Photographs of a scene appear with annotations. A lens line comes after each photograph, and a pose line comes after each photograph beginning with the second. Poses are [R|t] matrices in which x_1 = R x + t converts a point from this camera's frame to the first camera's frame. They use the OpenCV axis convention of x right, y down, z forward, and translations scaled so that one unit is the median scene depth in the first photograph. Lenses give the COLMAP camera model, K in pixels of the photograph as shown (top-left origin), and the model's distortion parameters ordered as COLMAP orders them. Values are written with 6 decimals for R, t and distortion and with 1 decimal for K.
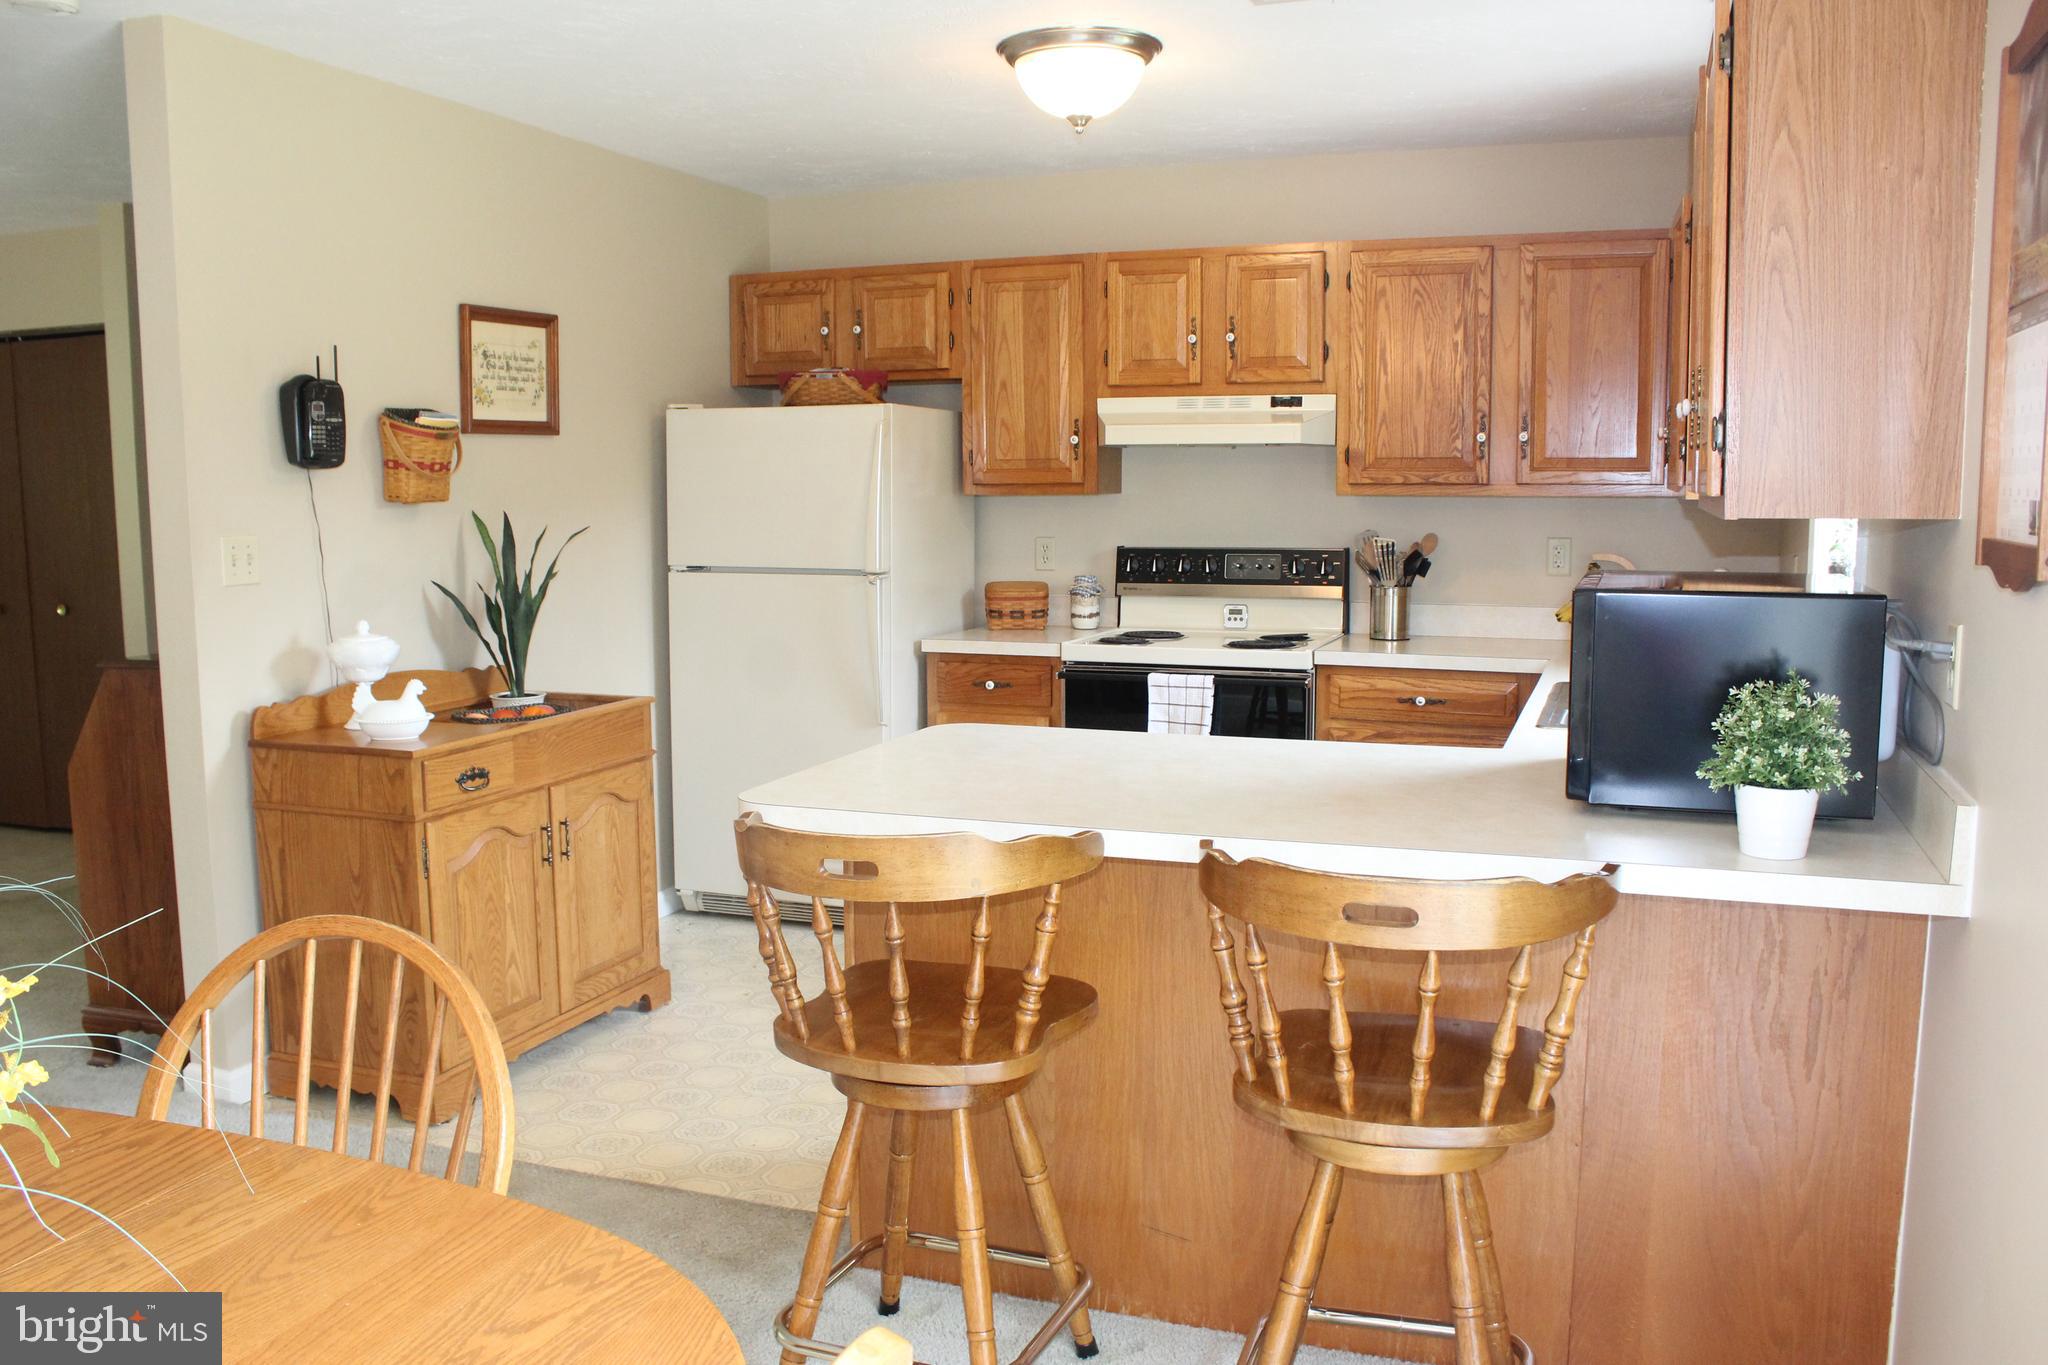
lens RADIAL K [[1702.8, 0, 1021.1], [0, 1702.8, 680.1], [0, 0, 1]] dist [-0.158306, 0.134815]
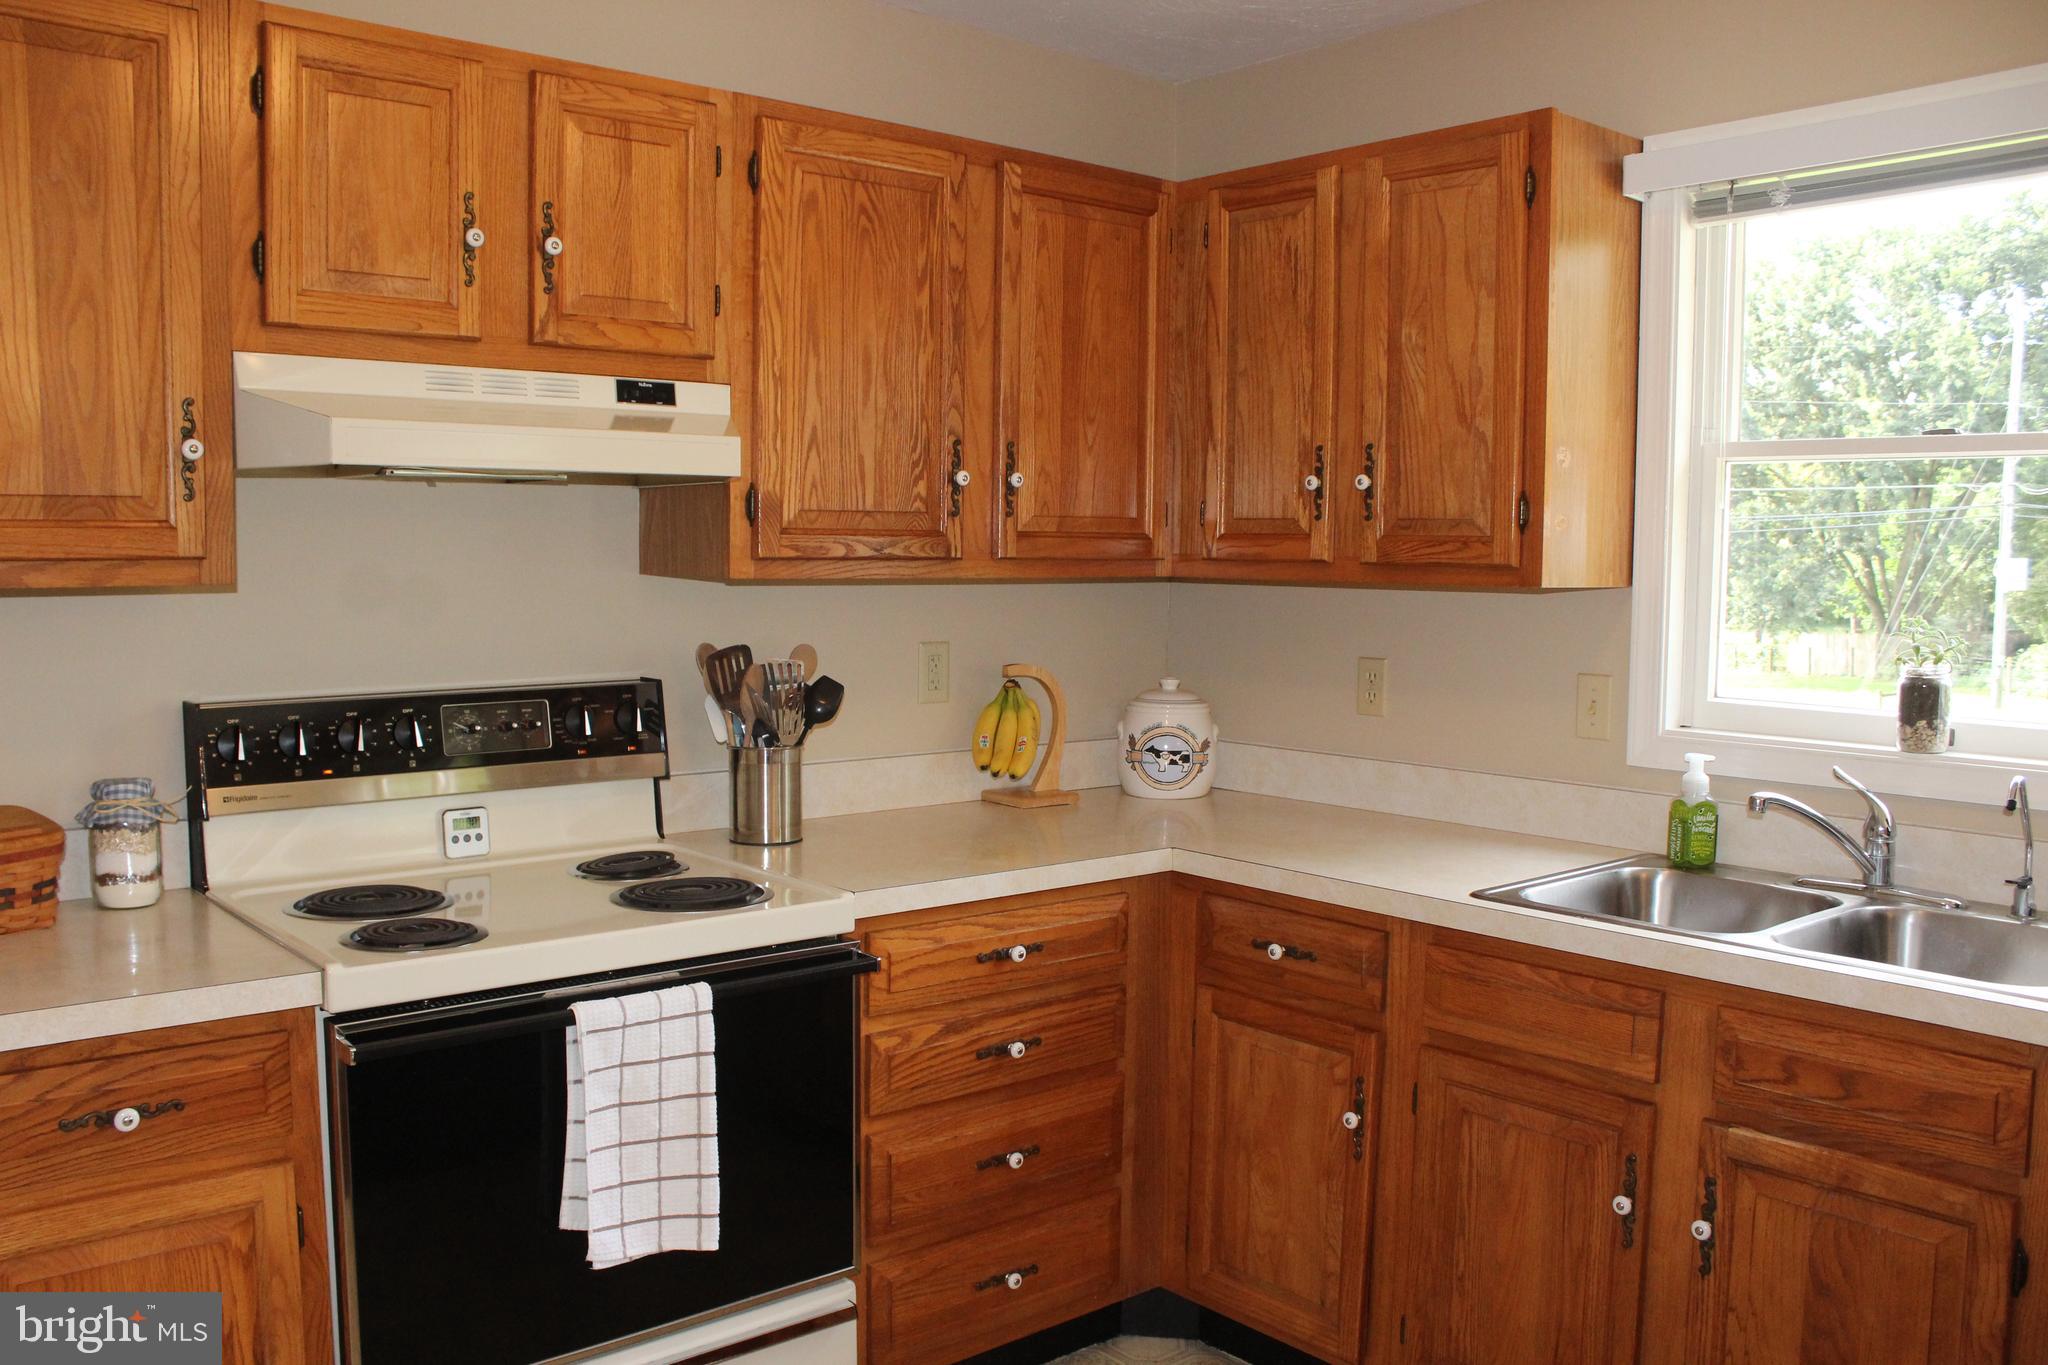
lens RADIAL K [[1702.8, 0, 988.5], [0, 1702.8, 706.3], [0, 0, 1]] dist [-0.158306, 0.134815]
pose [[0.489803, -0.070478, 0.868980, -0.227646], [0.089023, 0.995560, 0.030566, -0.079892], [-0.867276, 0.062388, 0.493903, 0.677752]]
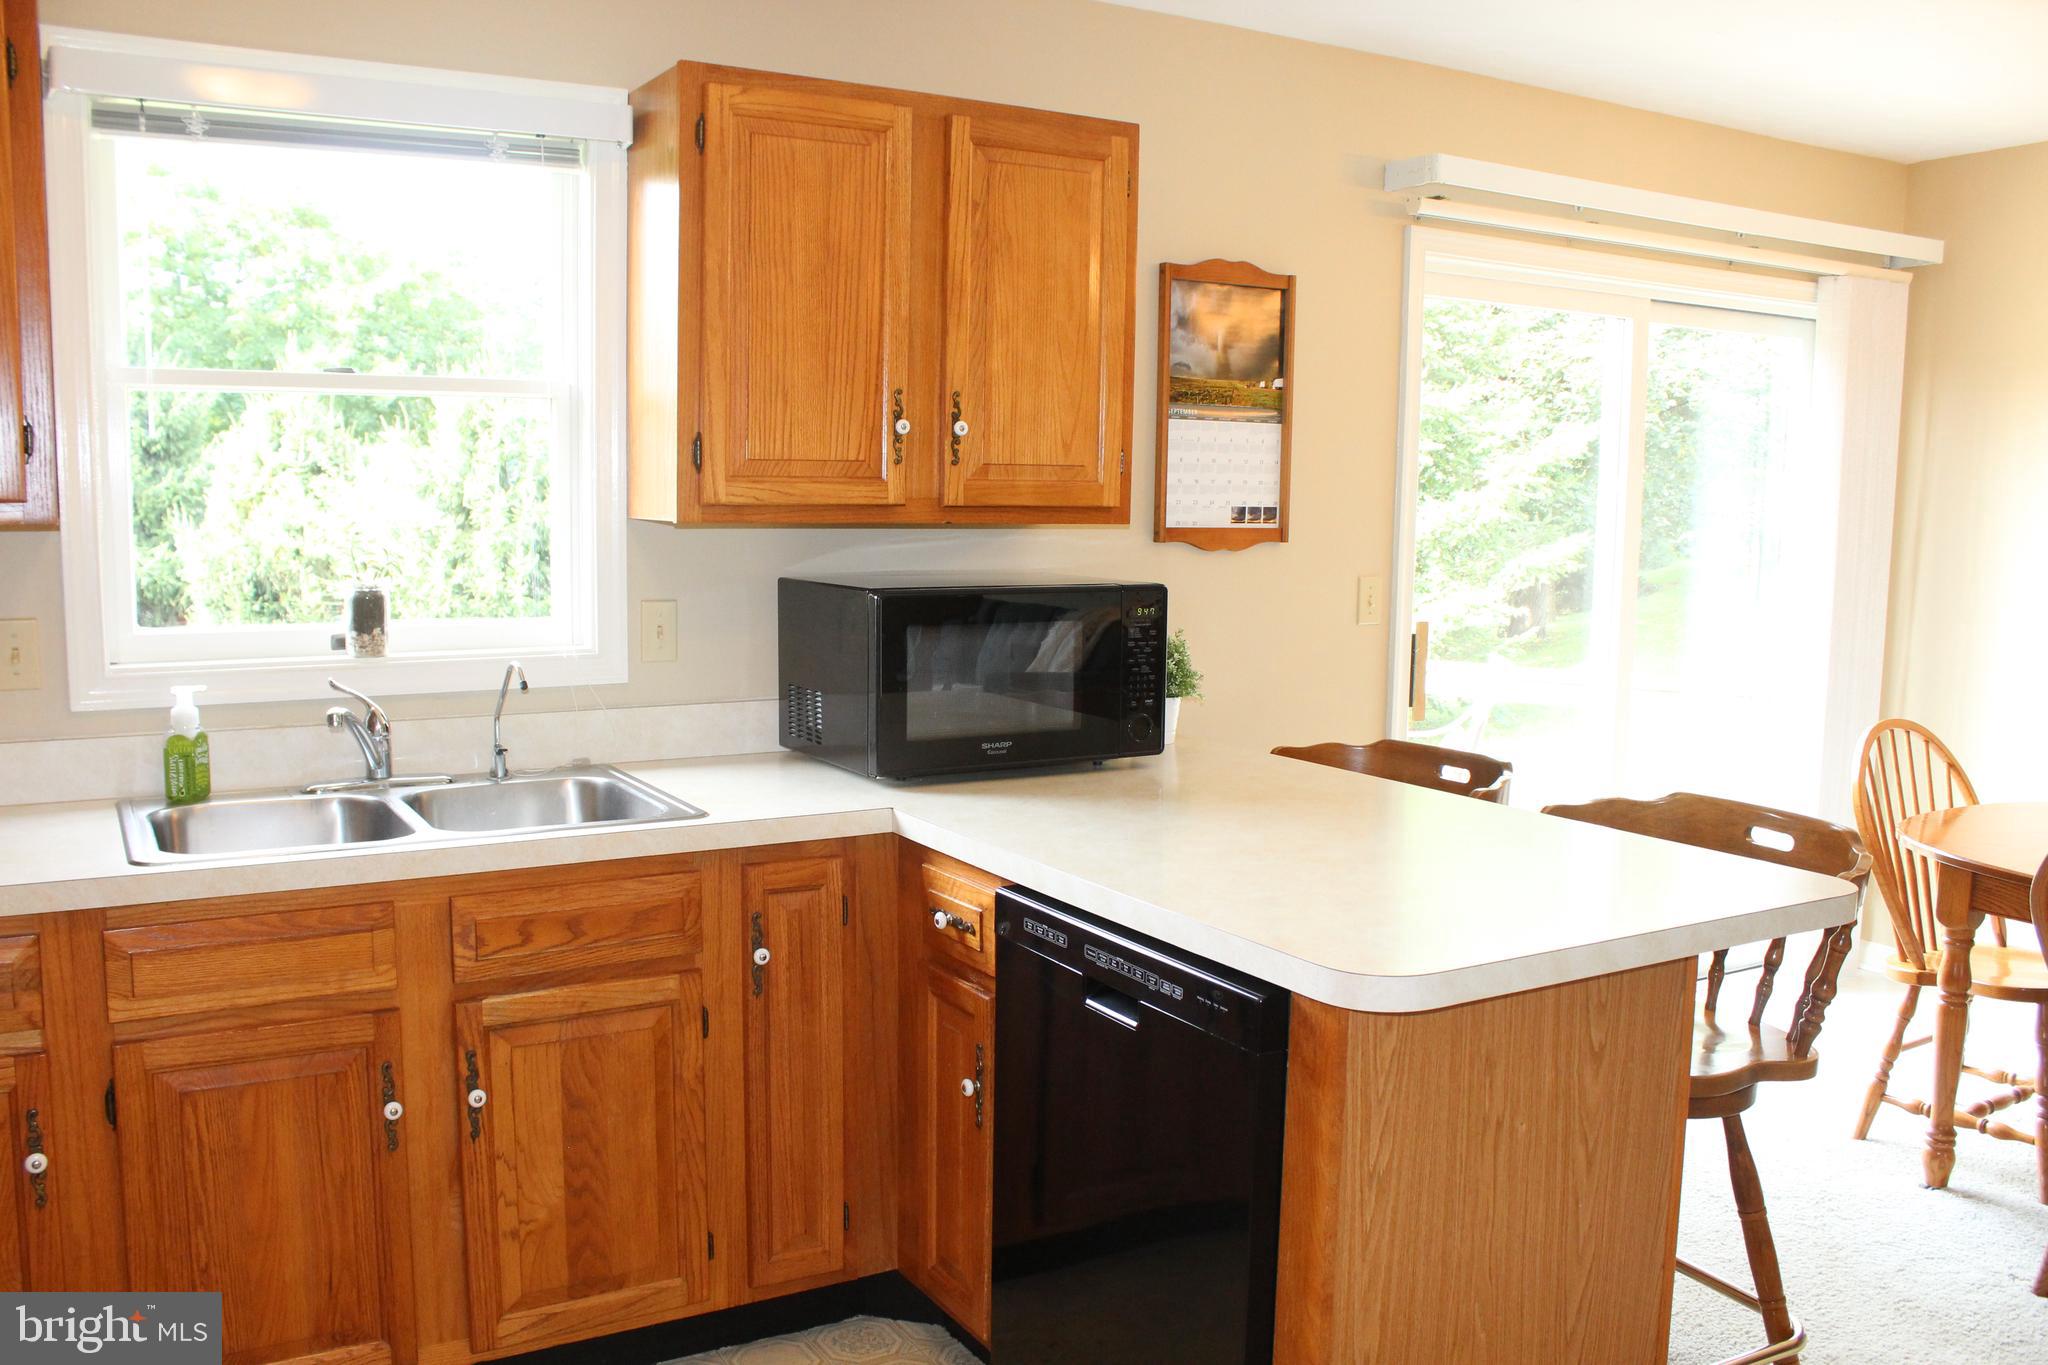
lens RADIAL K [[1702.8, 0, 977.3], [0, 1702.8, 706.8], [0, 0, 1]] dist [-0.158306, 0.134815]
pose [[-0.764732, -0.085149, 0.638697, -0.182626], [0.067758, 0.975107, 0.211128, -0.114813], [-0.640776, 0.204733, -0.739926, 0.967672]]
